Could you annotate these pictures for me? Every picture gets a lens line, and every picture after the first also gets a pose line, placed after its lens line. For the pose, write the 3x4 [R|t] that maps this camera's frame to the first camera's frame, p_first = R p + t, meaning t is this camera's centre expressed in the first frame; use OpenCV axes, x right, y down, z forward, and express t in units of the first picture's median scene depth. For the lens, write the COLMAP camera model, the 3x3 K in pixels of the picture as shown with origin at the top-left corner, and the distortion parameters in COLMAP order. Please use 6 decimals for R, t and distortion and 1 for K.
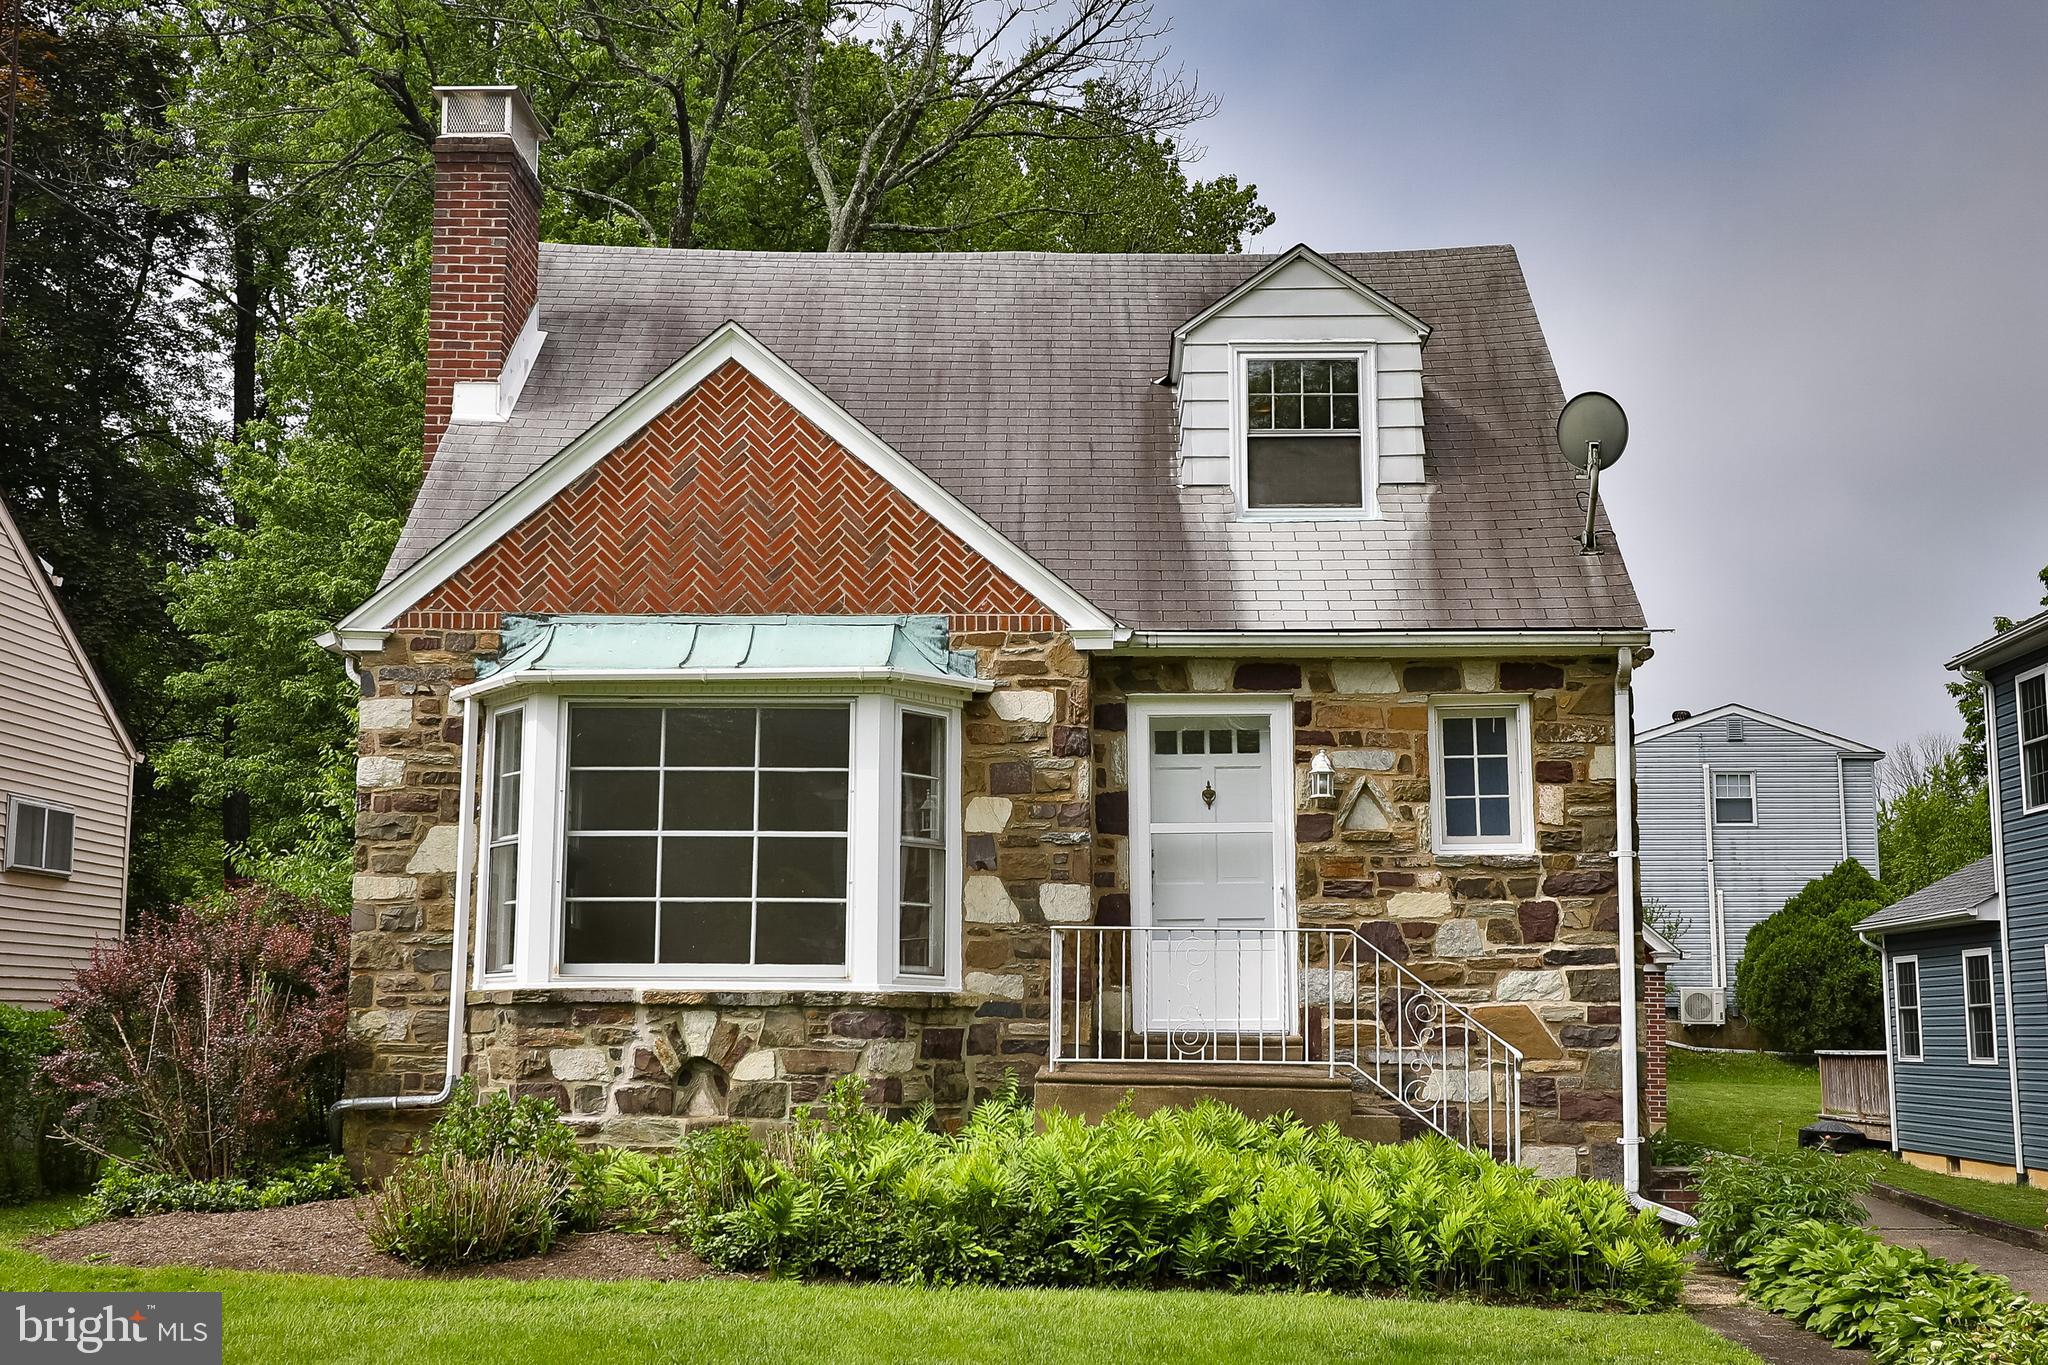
lens RADIAL K [[2303.1, 0, 1024.8], [0, 2303.1, 677.4], [0, 0, 1]] dist [-0.020943, 0.000000]
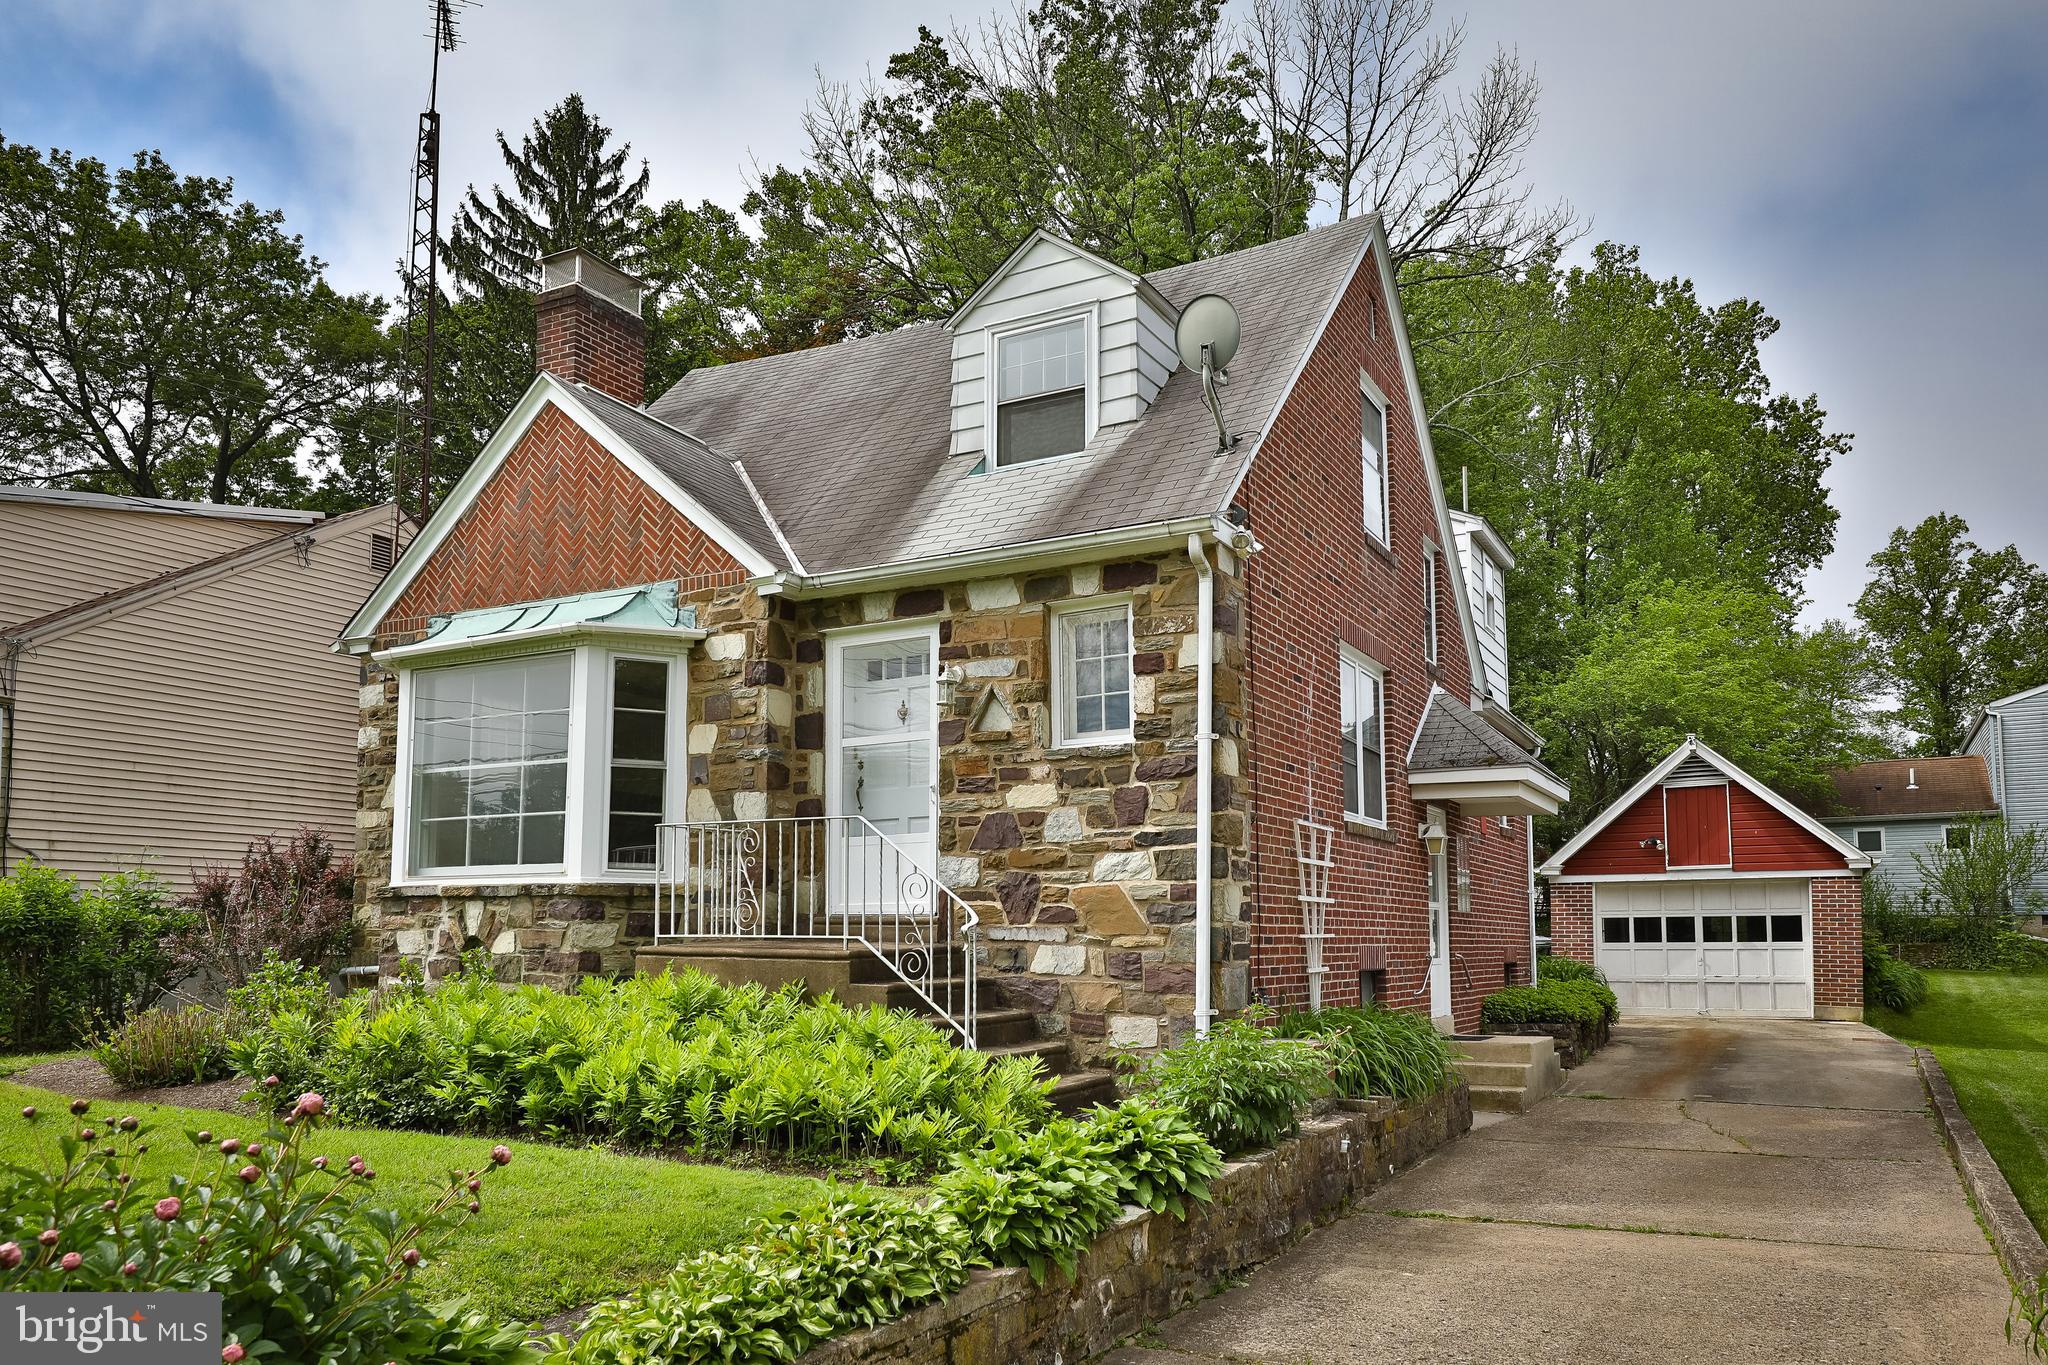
lens RADIAL K [[1410.9, 0, 1042.8], [0, 1410.9, 820.1], [0, 0, 1]] dist [-0.000043, 0.007693]
pose [[0.899853, -0.040999, -0.434261, 0.466594], [0.071909, 0.995895, 0.054982, 0.073874], [0.430224, -0.080703, 0.899107, 0.398832]]
